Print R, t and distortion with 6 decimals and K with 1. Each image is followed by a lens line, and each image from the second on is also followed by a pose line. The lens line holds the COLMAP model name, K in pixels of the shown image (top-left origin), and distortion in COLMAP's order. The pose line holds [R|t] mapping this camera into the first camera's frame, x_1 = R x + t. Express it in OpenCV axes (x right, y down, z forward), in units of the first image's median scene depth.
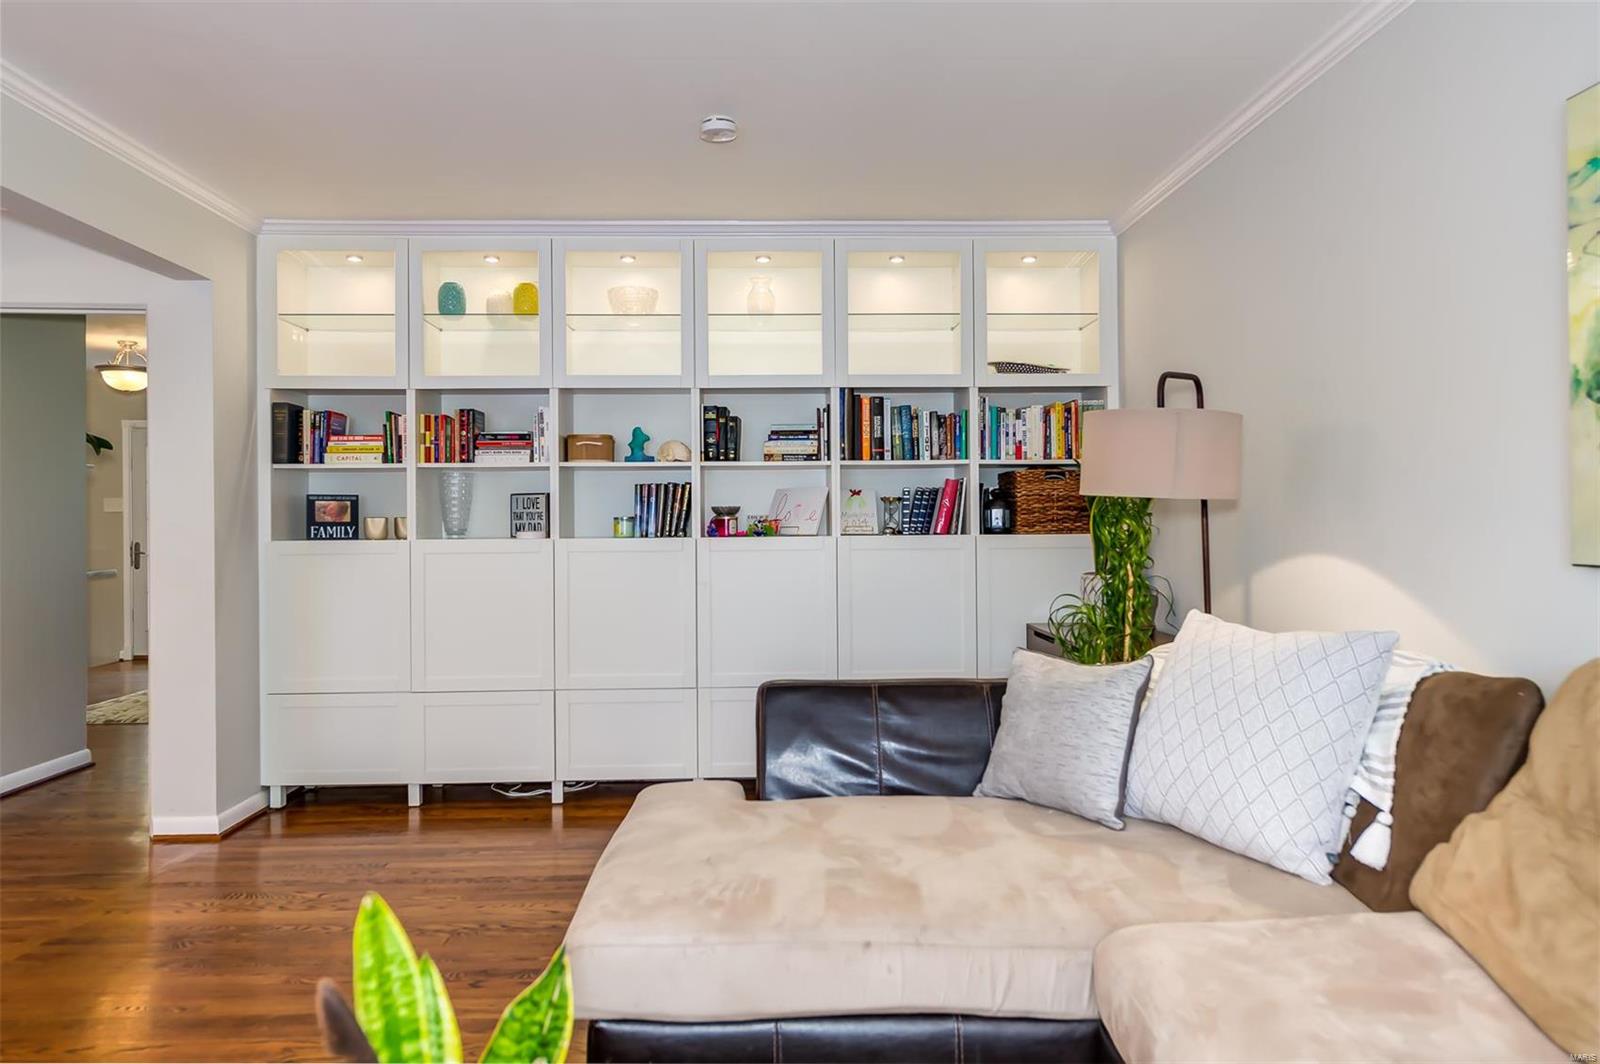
lens RADIAL K [[1079.4, 0, 812.1], [0, 1079.4, 522.7], [0, 0, 1]] dist [-0.002278, -0.000250]
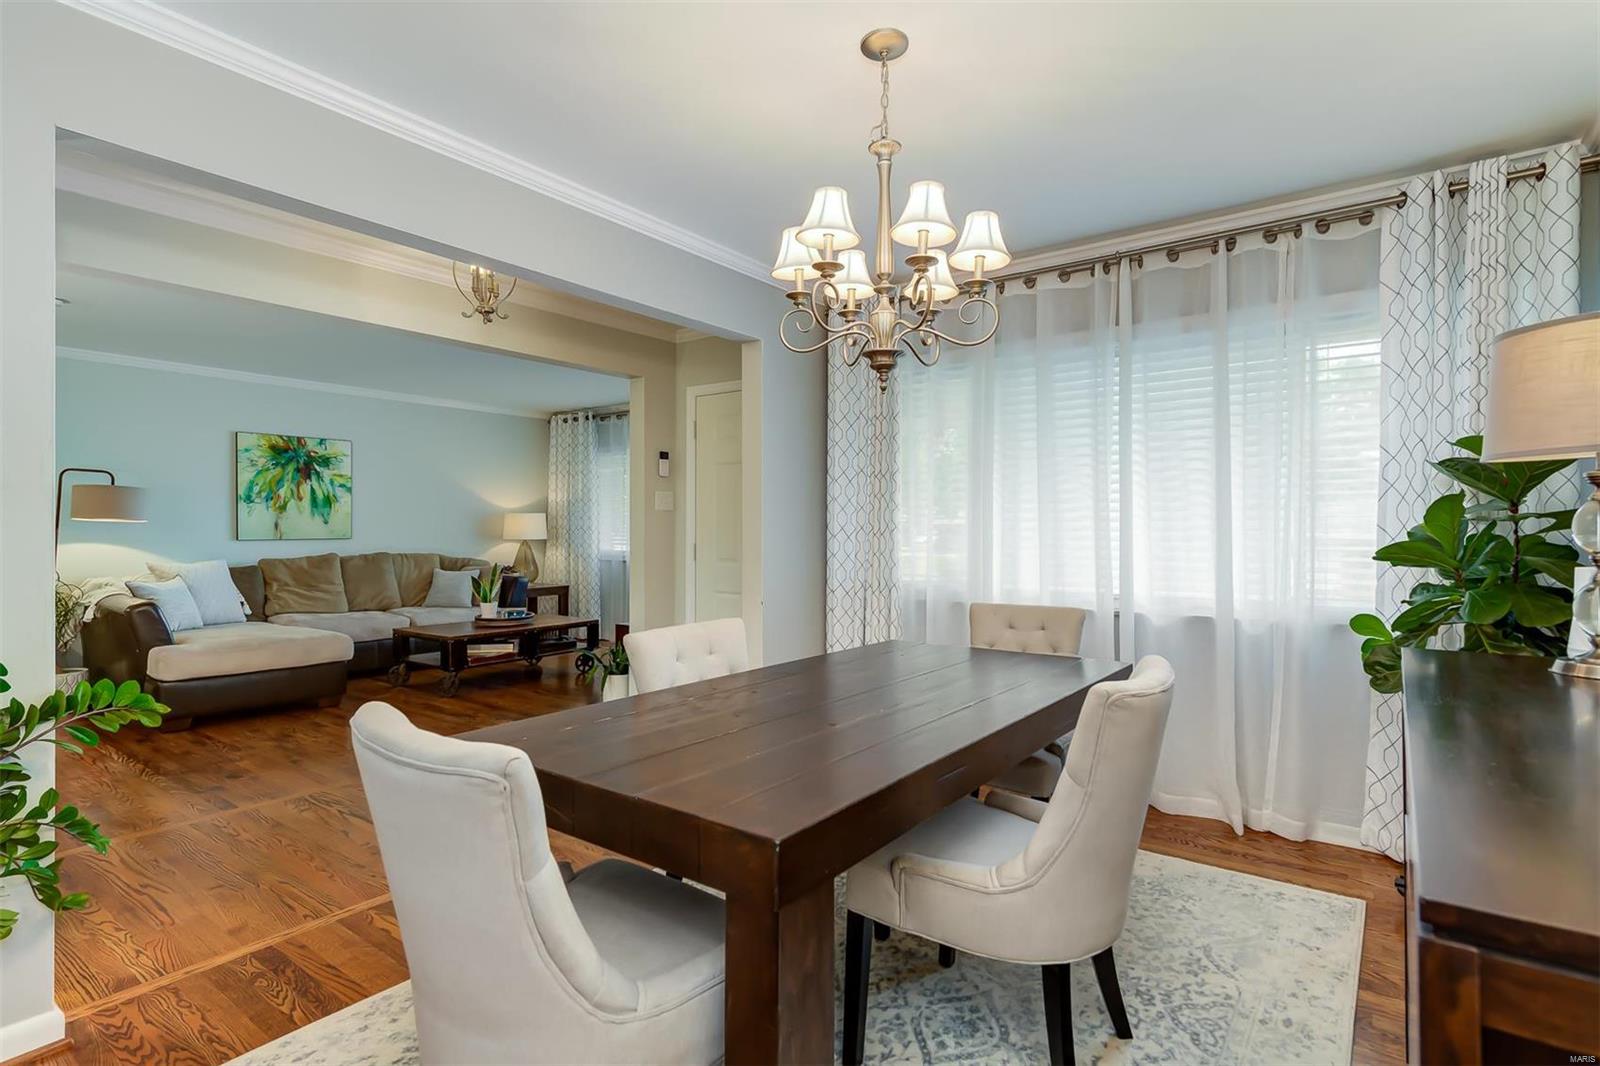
lens RADIAL K [[819.2, 0, 803.4], [0, 819.2, 527.1], [0, 0, 1]] dist [-0.000358, -0.003447]
pose [[-0.791538, 0.007256, 0.611077, -1.367941], [0.006084, 0.999974, -0.003992, 0.006272], [-0.611090, 0.000558, -0.791561, 0.978599]]
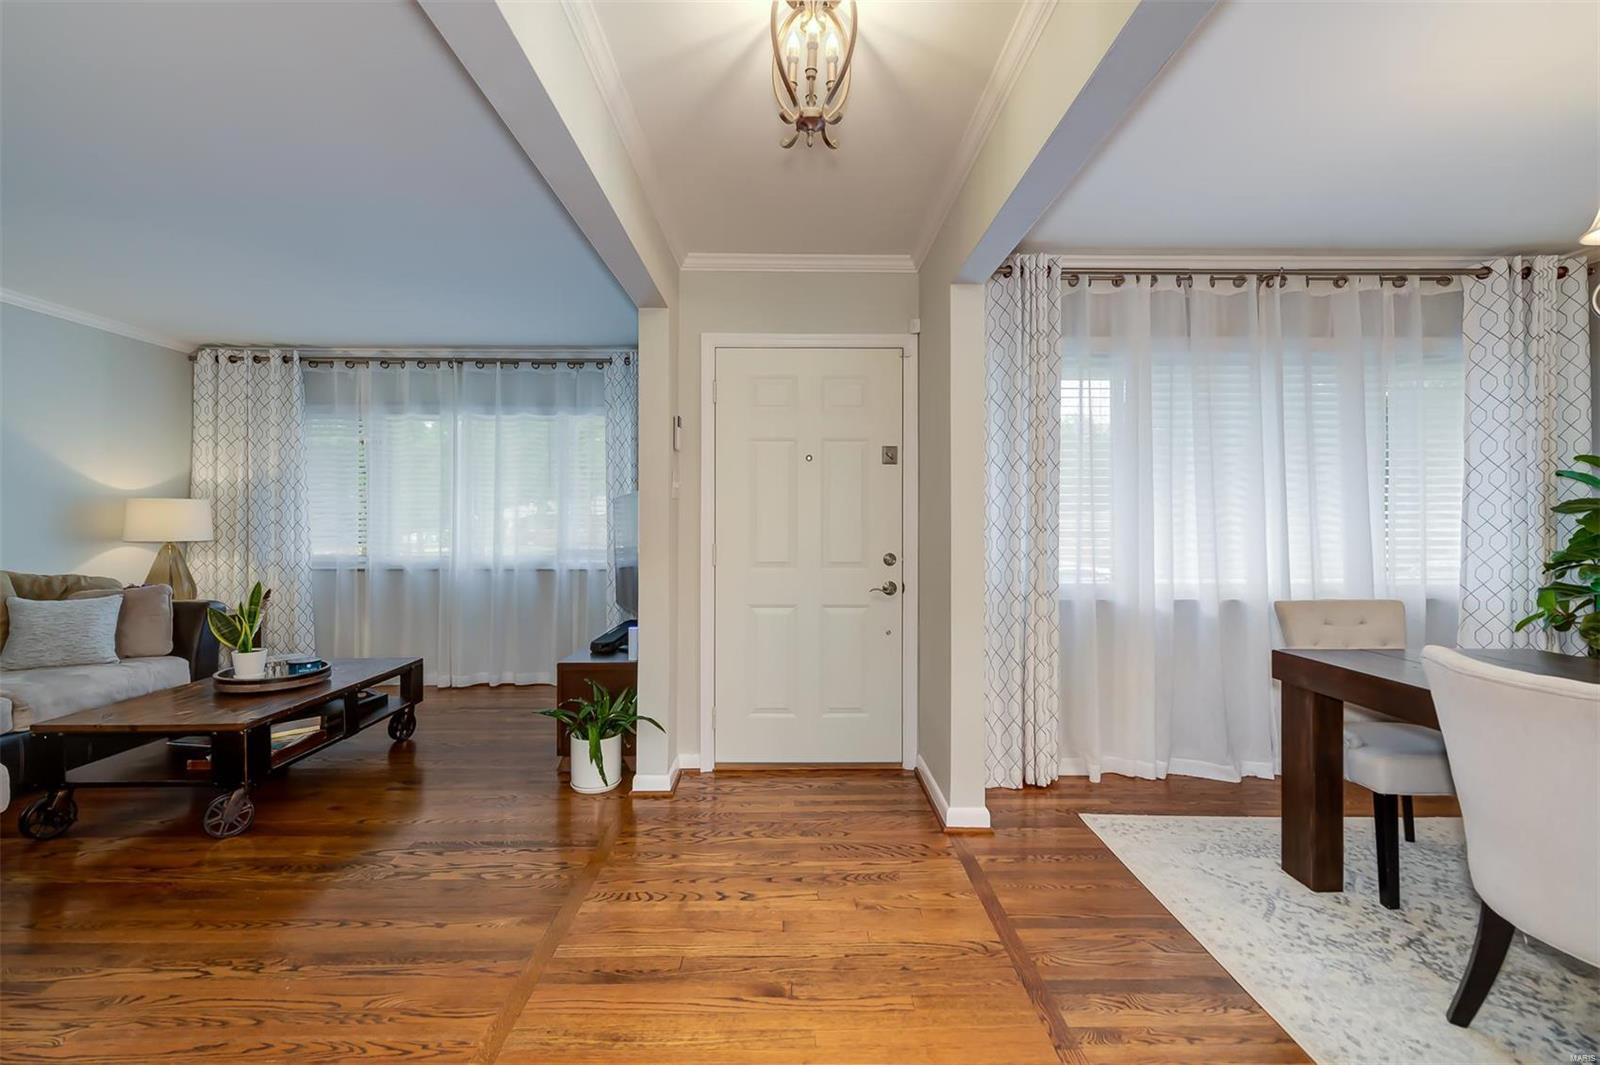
lens RADIAL K [[717.0, 0, 819.7], [0, 717.0, 525.0], [0, 0, 1]] dist [0.004467, -0.002933]
pose [[-0.999924, 0.006403, -0.010520, -0.637200], [0.006375, 0.999976, 0.002765, 0.003219], [0.010538, 0.002697, -0.999941, 0.914975]]
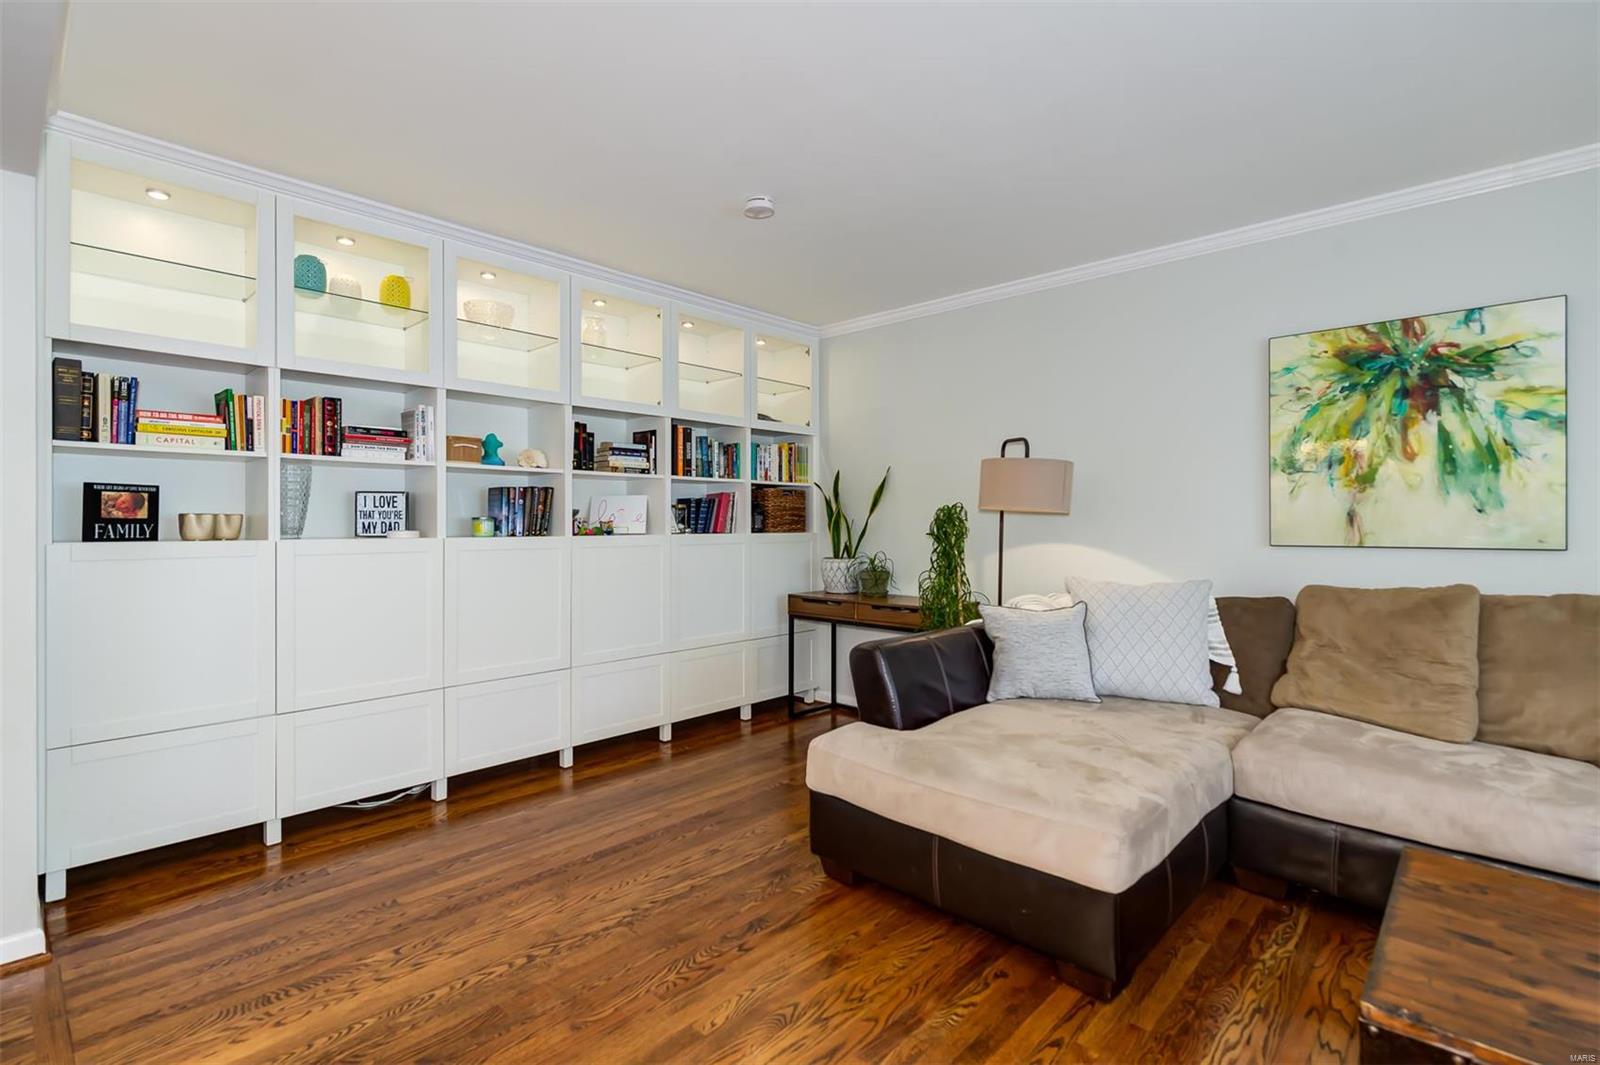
lens RADIAL K [[759.1, 0, 810.2], [0, 759.1, 523.4], [0, 0, 1]] dist [0.002275, -0.000559]
pose [[0.705564, 0.008015, 0.708600, -0.487391], [-0.005706, 0.999968, -0.005629, 0.003295], [-0.708623, -0.000071, 0.705588, 0.249970]]
